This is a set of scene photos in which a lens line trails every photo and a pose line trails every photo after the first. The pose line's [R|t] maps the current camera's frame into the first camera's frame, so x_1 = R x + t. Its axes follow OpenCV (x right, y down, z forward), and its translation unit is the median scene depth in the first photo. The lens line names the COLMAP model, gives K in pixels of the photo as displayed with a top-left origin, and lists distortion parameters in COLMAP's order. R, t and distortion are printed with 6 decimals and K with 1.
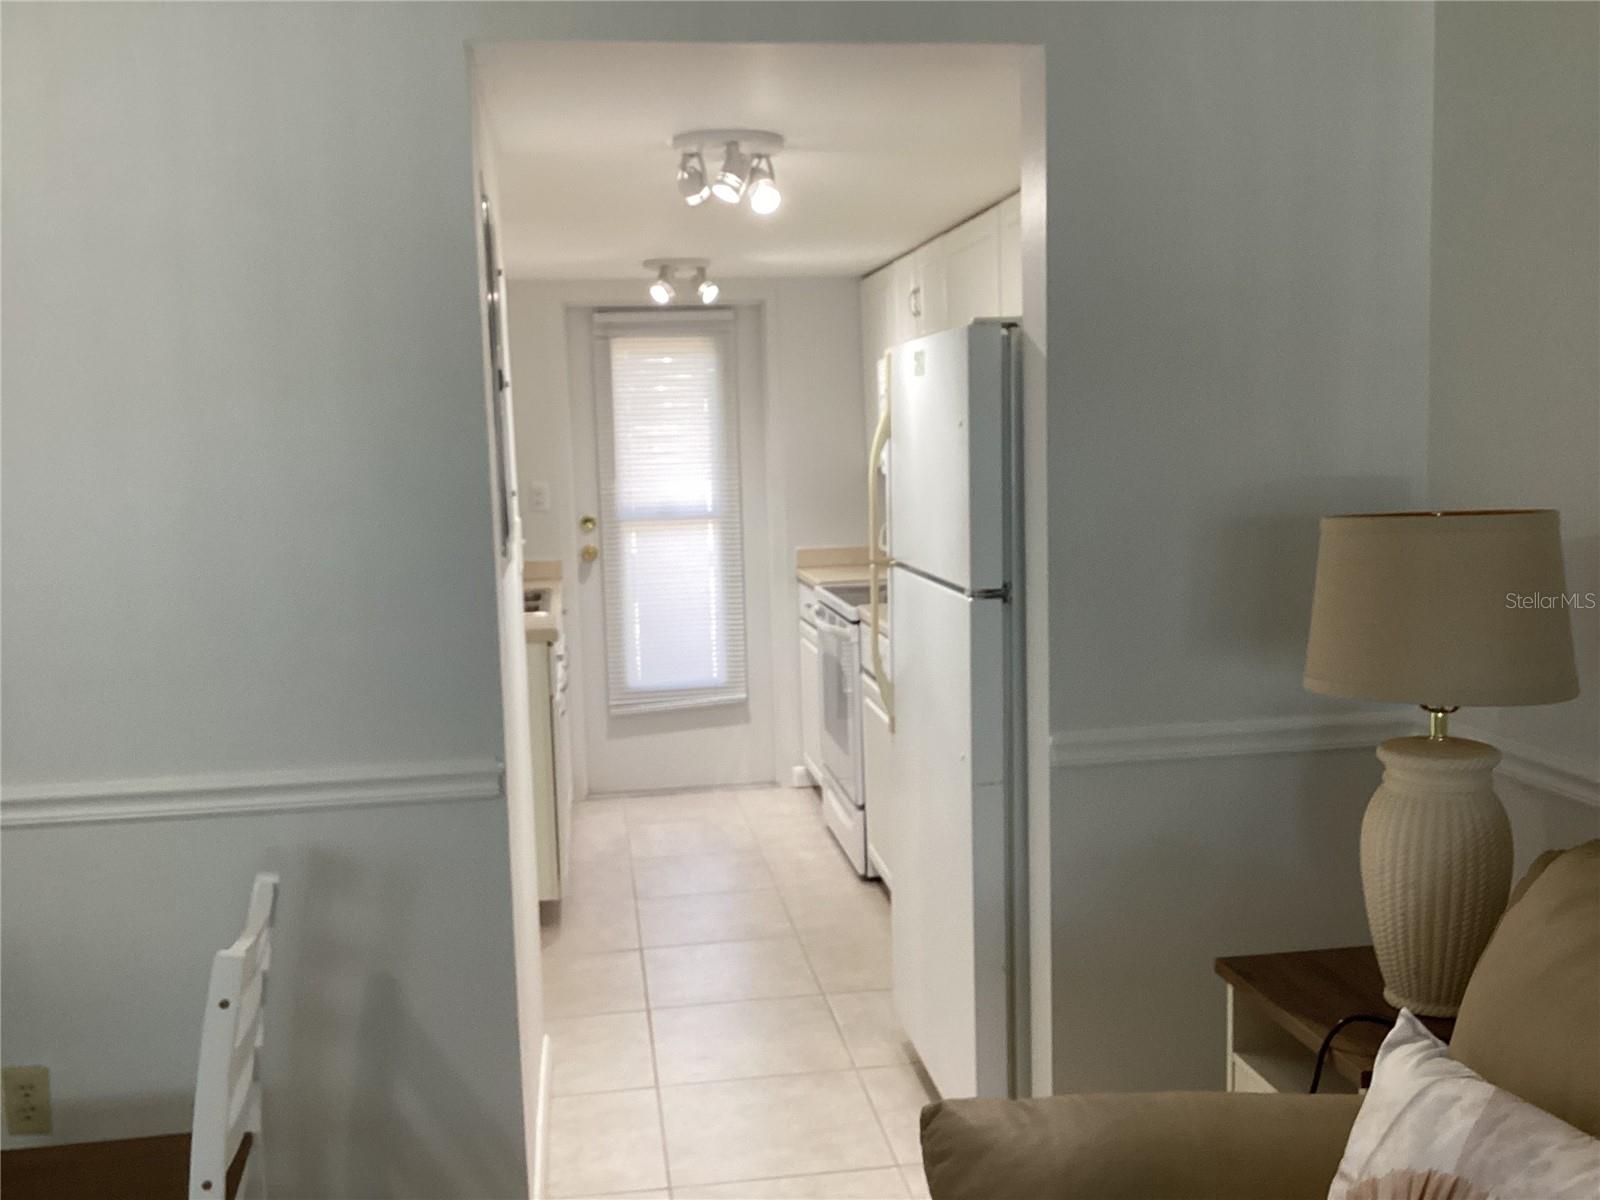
lens RADIAL K [[1455.6, 0, 800.0], [0, 1455.6, 600.0], [0, 0, 1]] dist [0.096598, -0.187580]
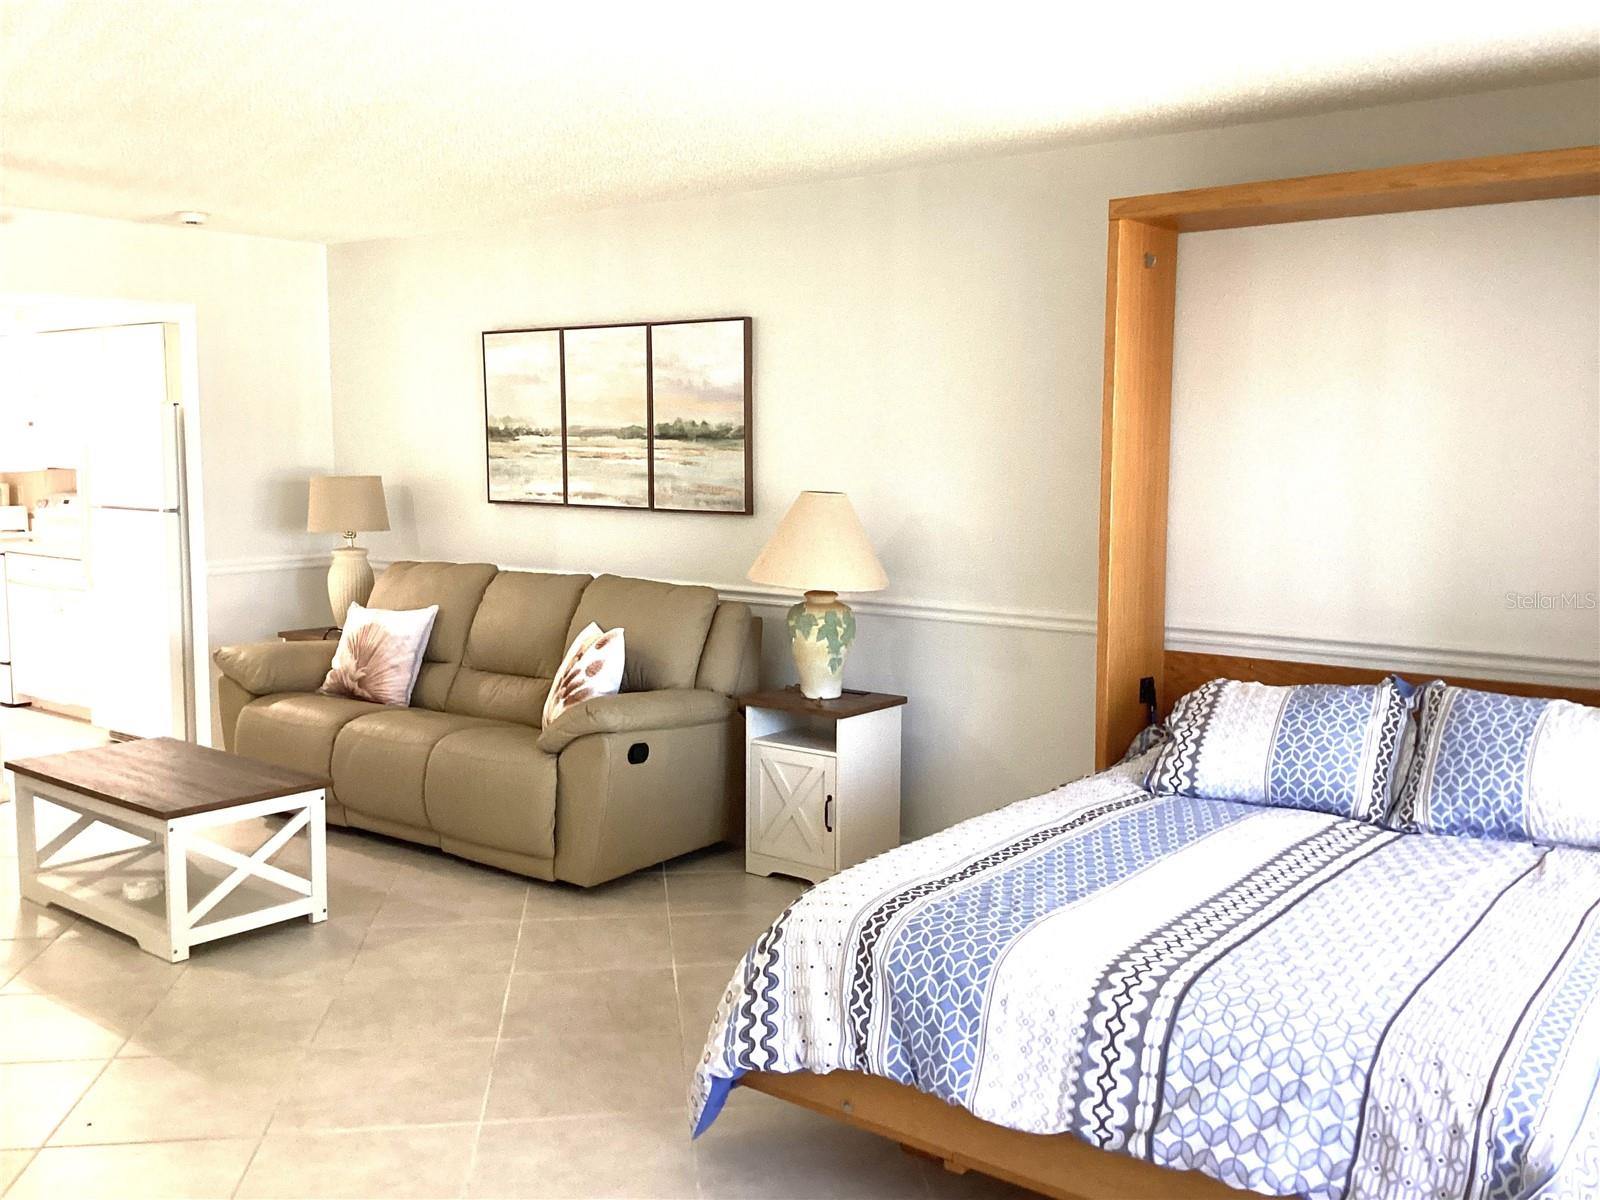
lens RADIAL K [[1455.6, 0, 800.0], [0, 1455.6, 600.0], [0, 0, 1]] dist [0.096598, -0.187580]
pose [[0.720562, -0.043748, 0.692009, -0.860126], [0.054612, 0.998488, 0.006257, 0.193540], [-0.691236, 0.033284, 0.721862, -1.585587]]
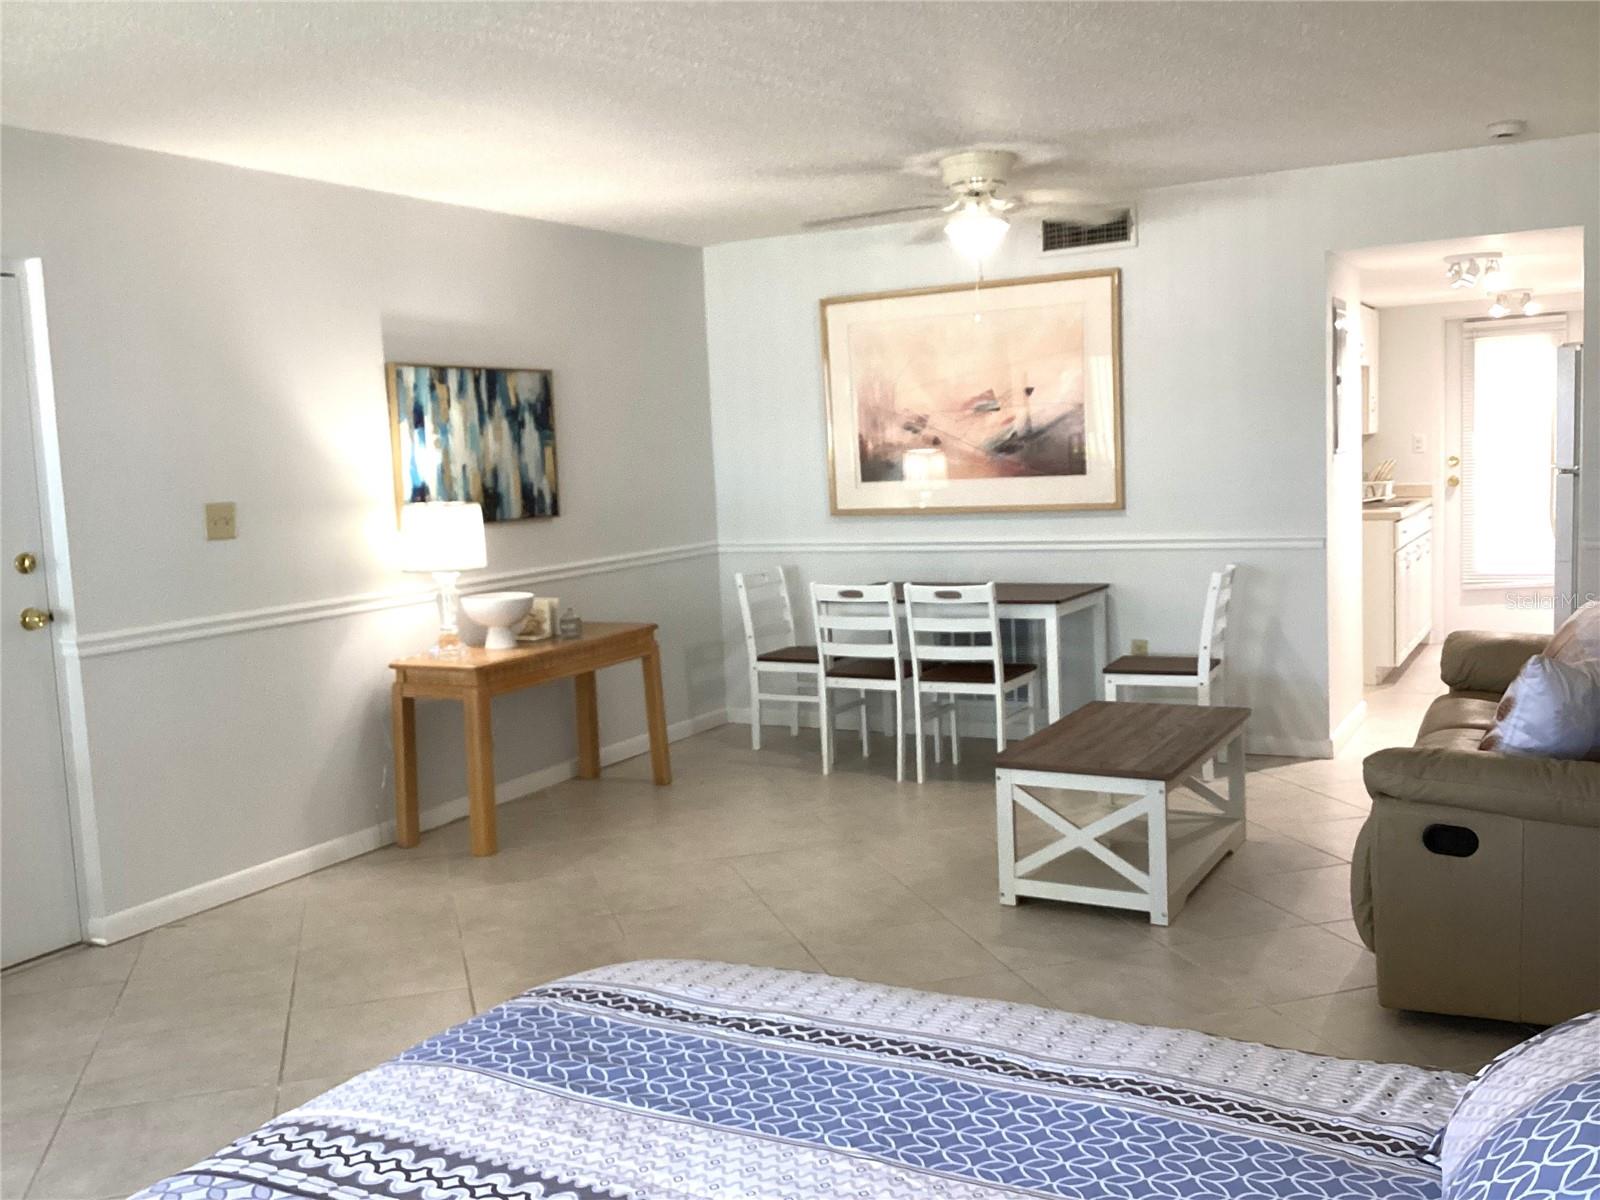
lens RADIAL K [[1476.4, 0, 800.0], [0, 1476.4, 600.0], [0, 0, 1]] dist [0.097213, -0.231110]
pose [[0.797271, 0.052824, -0.601306, 0.566005], [-0.044665, 0.998595, 0.028504, 0.174233], [0.601967, 0.004132, 0.798510, -1.440301]]
